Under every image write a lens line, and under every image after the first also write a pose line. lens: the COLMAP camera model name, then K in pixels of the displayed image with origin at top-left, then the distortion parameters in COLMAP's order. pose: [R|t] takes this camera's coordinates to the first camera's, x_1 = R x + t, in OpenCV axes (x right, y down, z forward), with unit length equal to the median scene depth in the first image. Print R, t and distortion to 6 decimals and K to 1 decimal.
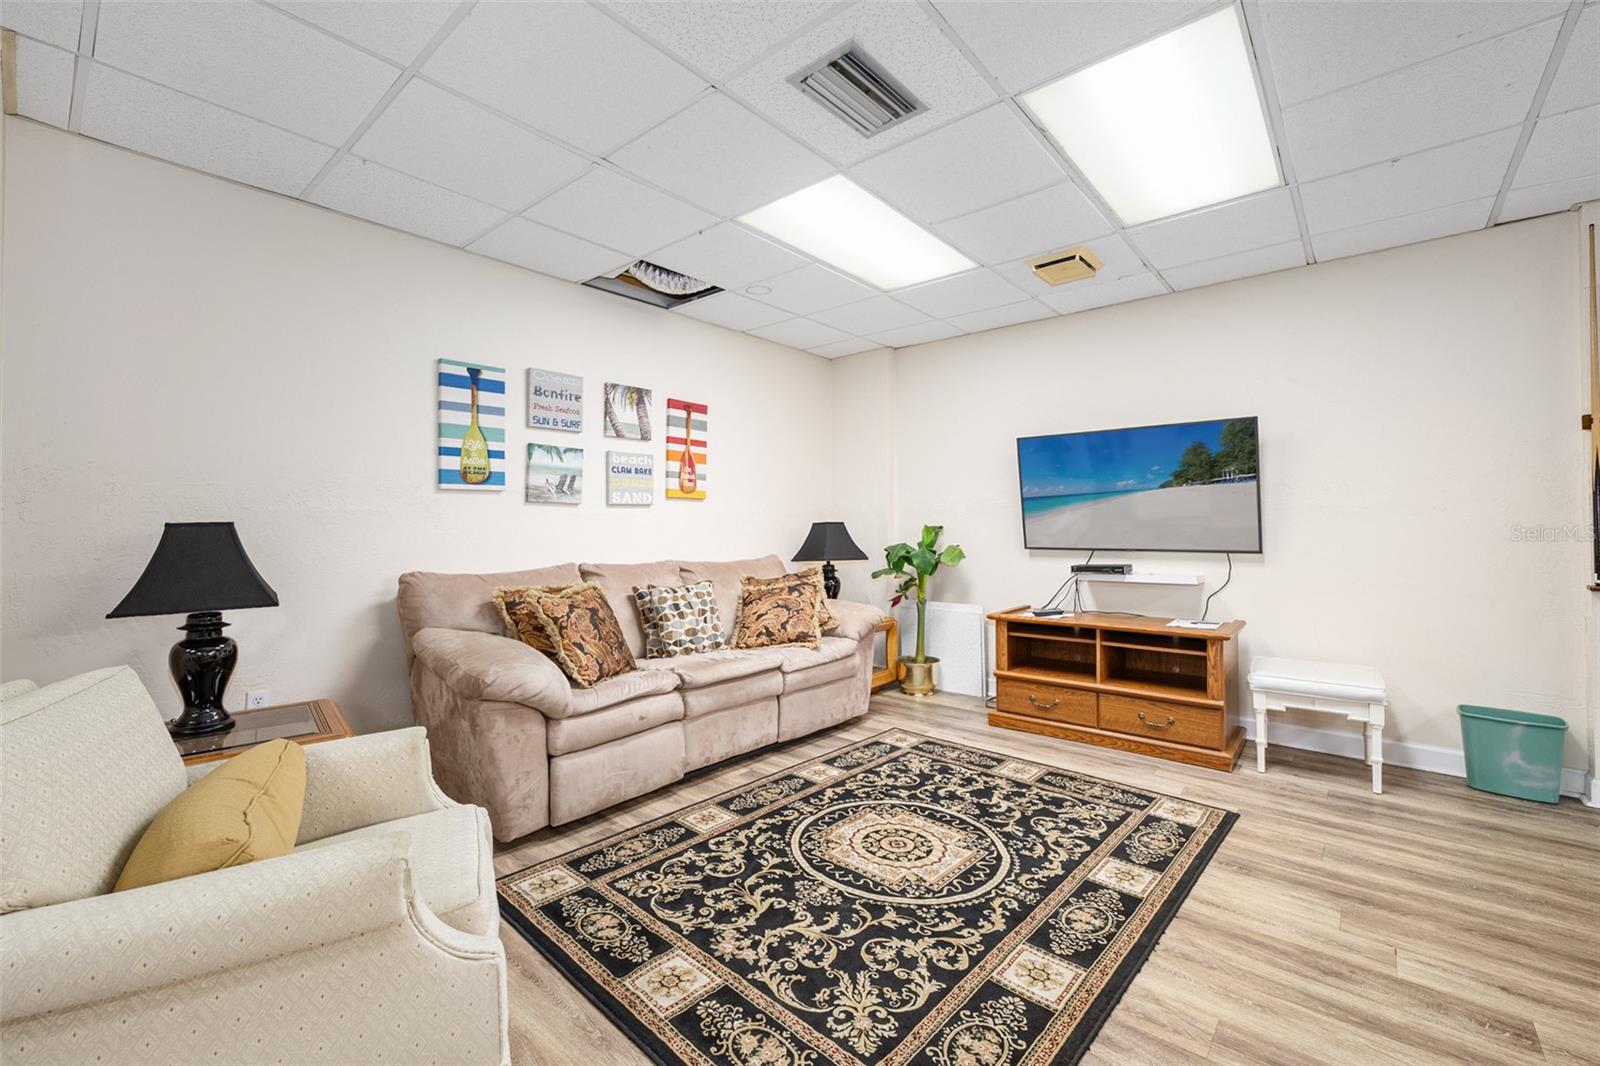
lens RADIAL K [[658.5, 0, 813.3], [0, 658.5, 518.0], [0, 0, 1]] dist [-0.000707, 0.000536]
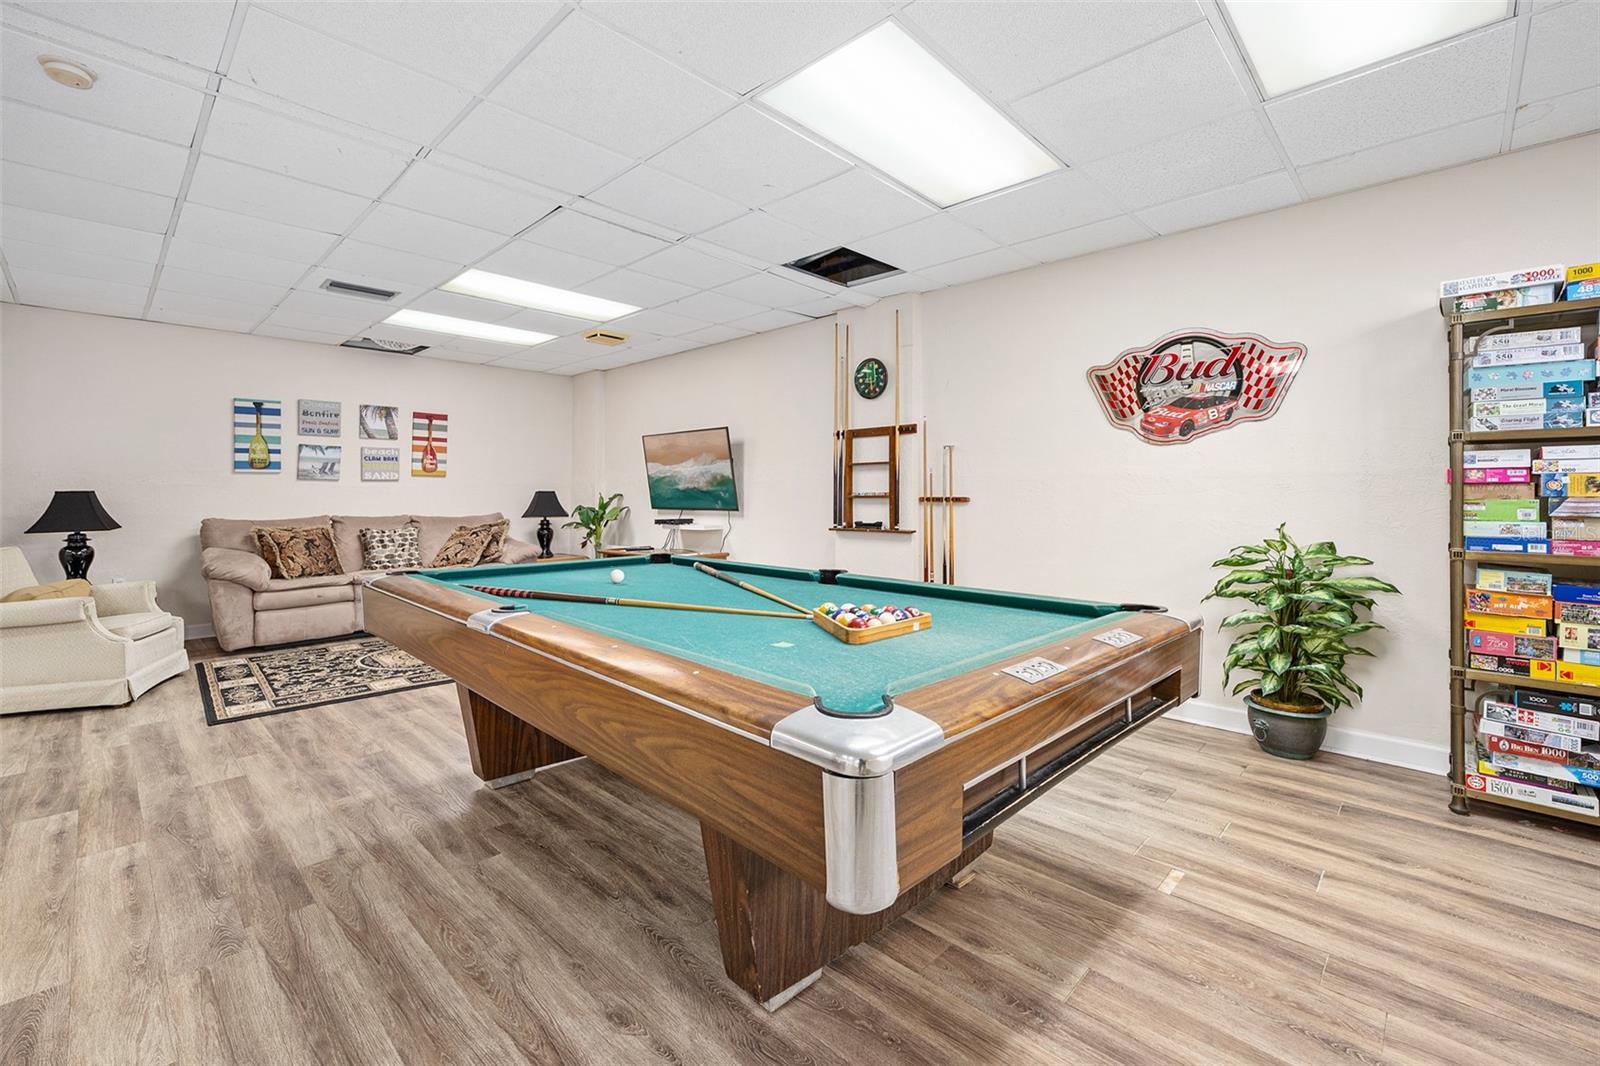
lens RADIAL K [[658.5, 0, 808.1], [0, 658.5, 497.1], [0, 0, 1]] dist [-0.000707, 0.000536]
pose [[0.996875, 0.001792, -0.078975, 0.998018], [-0.000660, 0.999897, 0.014364, -0.002521], [0.078993, -0.014267, 0.996773, -0.580652]]
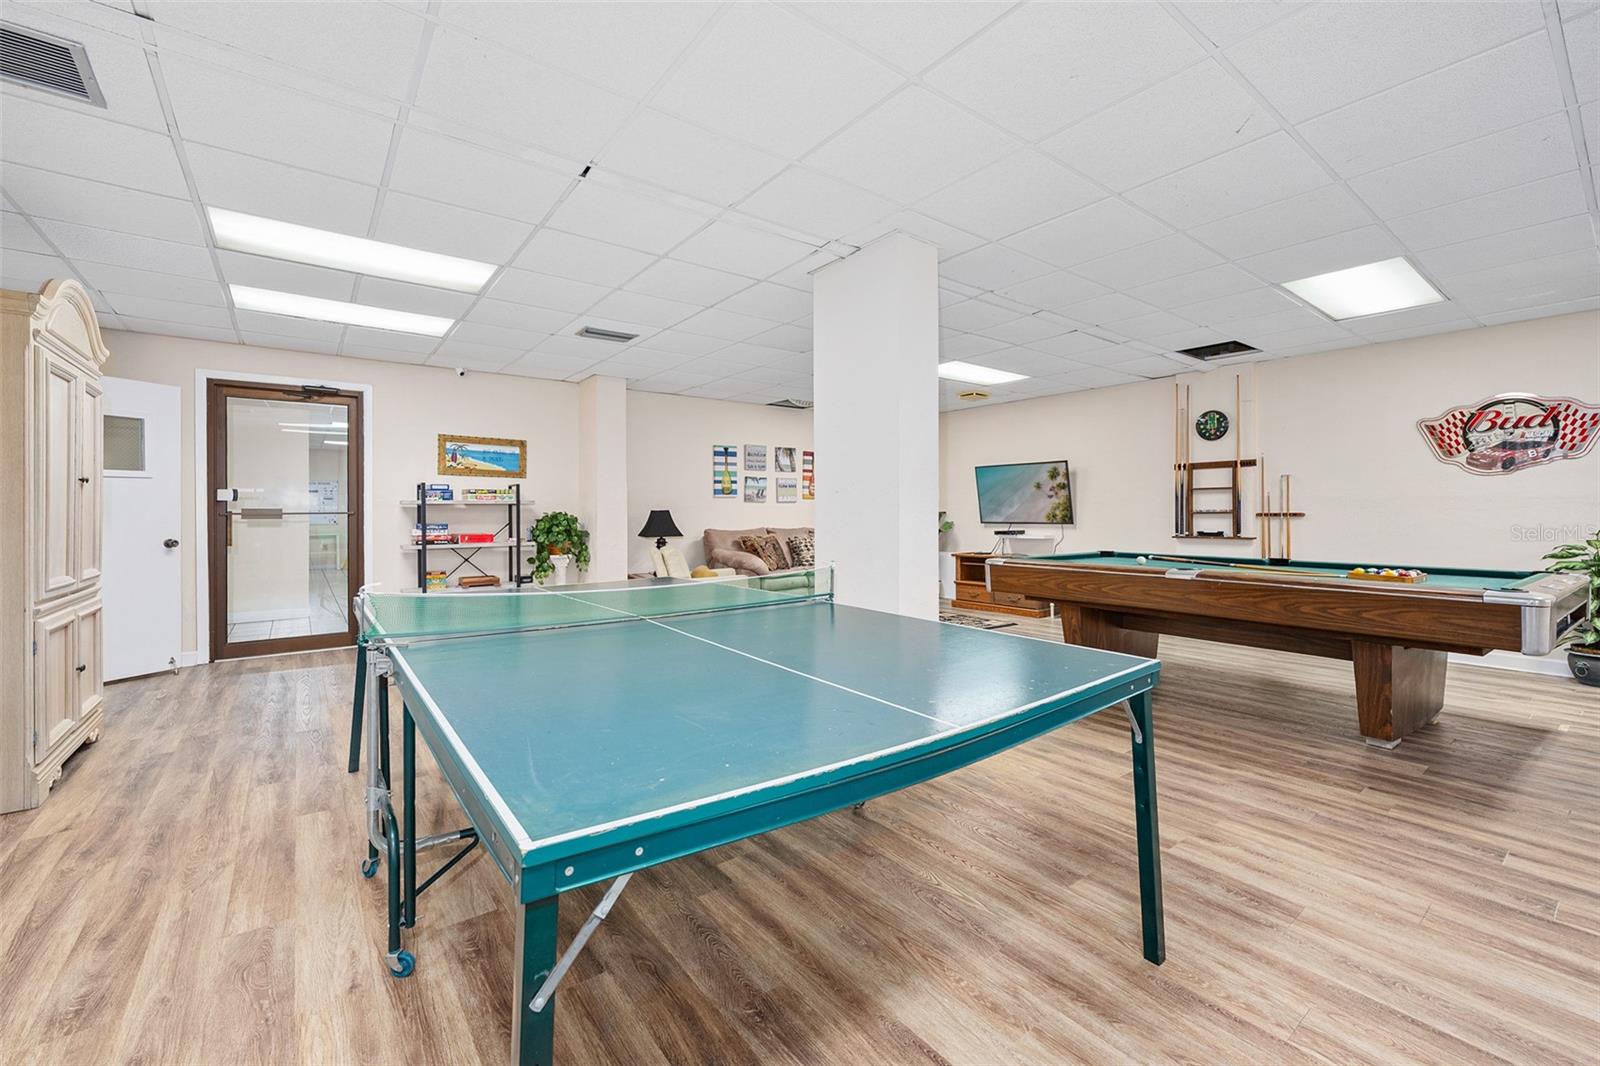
lens RADIAL K [[658.5, 0, 816.9], [0, 658.5, 518.6], [0, 0, 1]] dist [-0.000707, 0.000536]
pose [[0.977228, 0.000860, -0.212189, 0.319955], [0.003176, 0.999820, 0.018683, -0.005611], [0.212167, -0.018932, 0.977050, -1.257114]]
